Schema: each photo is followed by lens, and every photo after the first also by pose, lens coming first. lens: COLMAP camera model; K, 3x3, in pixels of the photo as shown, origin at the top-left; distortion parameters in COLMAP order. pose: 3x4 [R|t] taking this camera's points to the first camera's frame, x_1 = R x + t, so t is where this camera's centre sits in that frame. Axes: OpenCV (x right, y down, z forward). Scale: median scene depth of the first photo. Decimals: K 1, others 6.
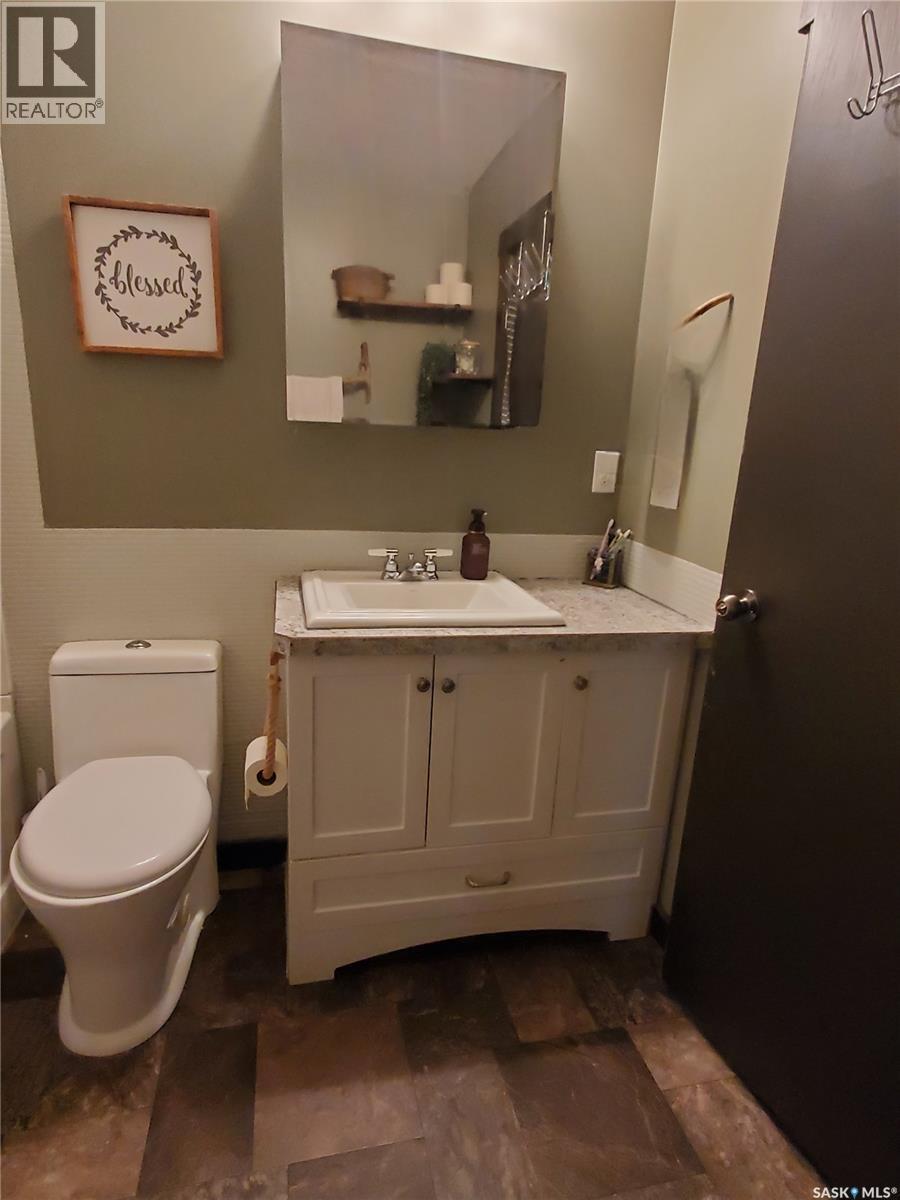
lens RADIAL K [[675.5, 0, 450.1], [0, 675.5, 600.3], [0, 0, 1]] dist [0.002429, 0.002843]
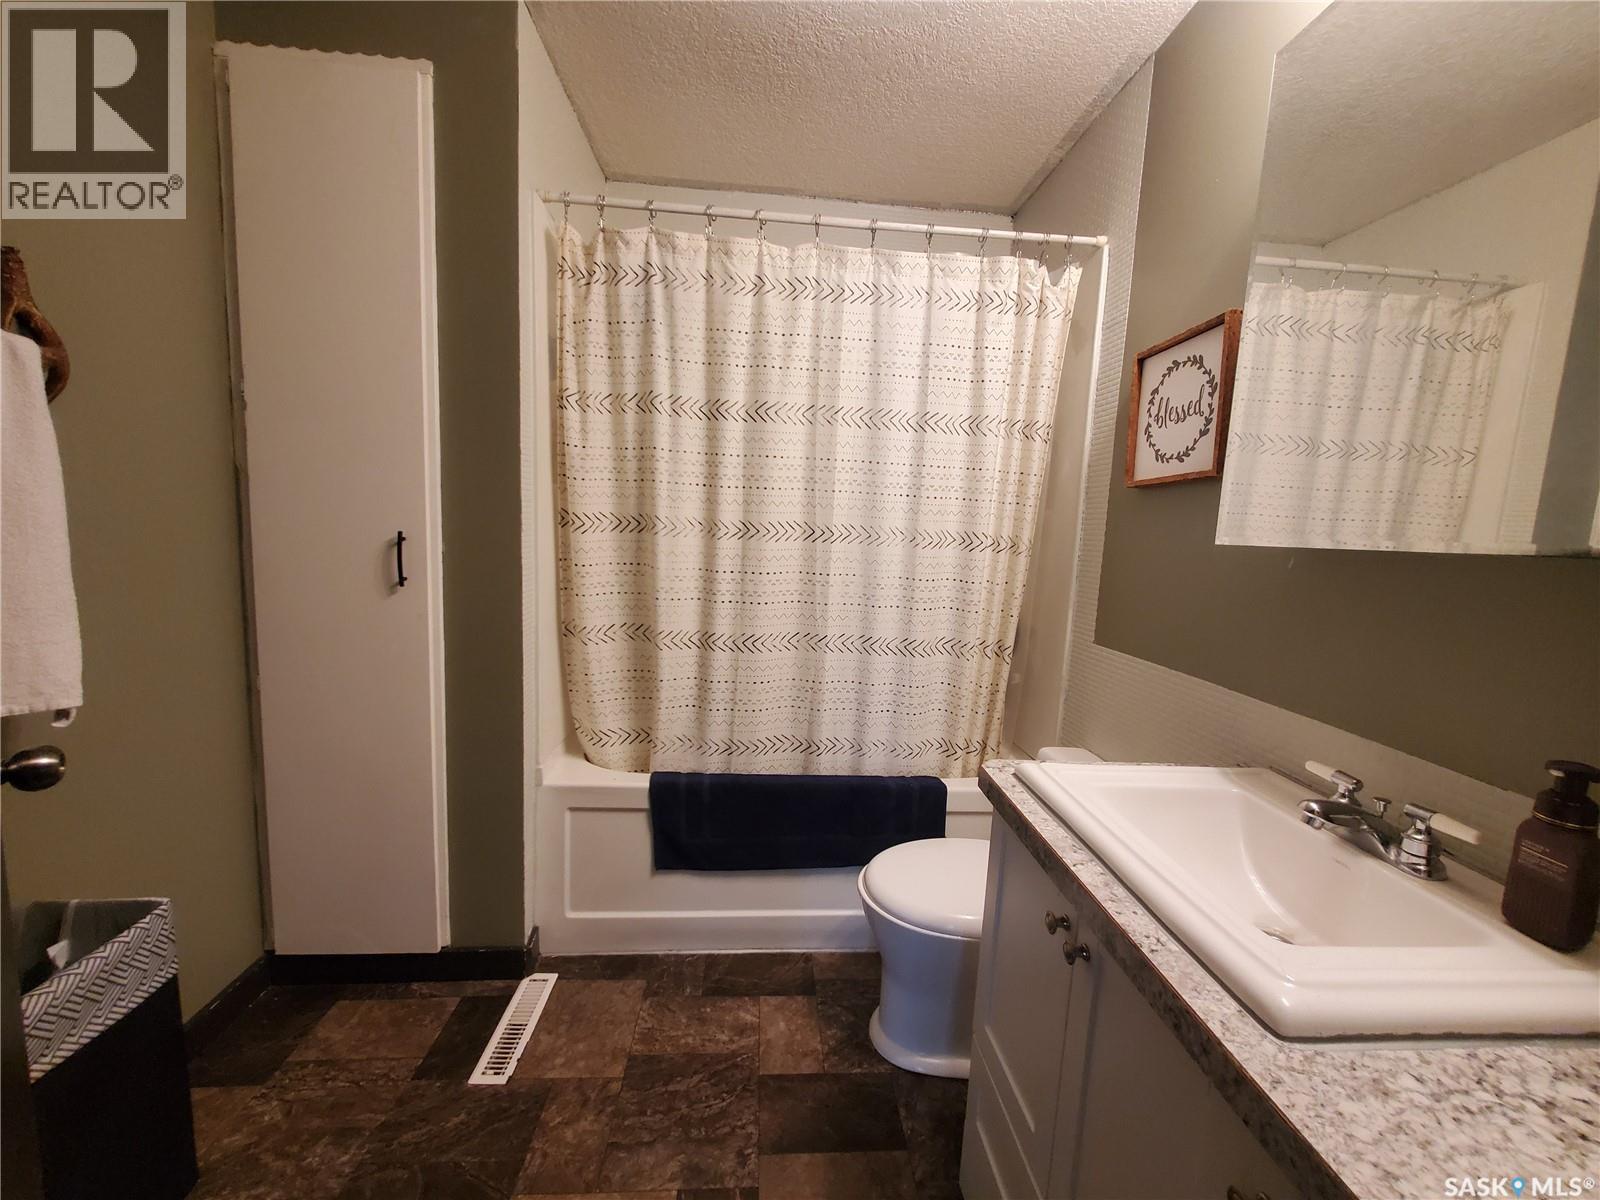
lens RADIAL K [[631.8, 0, 802.5], [0, 631.8, 599.5], [0, 0, 1]] dist [0.000694, 0.000112]
pose [[-0.163836, 0.059062, -0.984718, 0.546344], [-0.299295, 0.948180, 0.106667, -0.153014], [0.939990, 0.312197, -0.137669, 0.713096]]
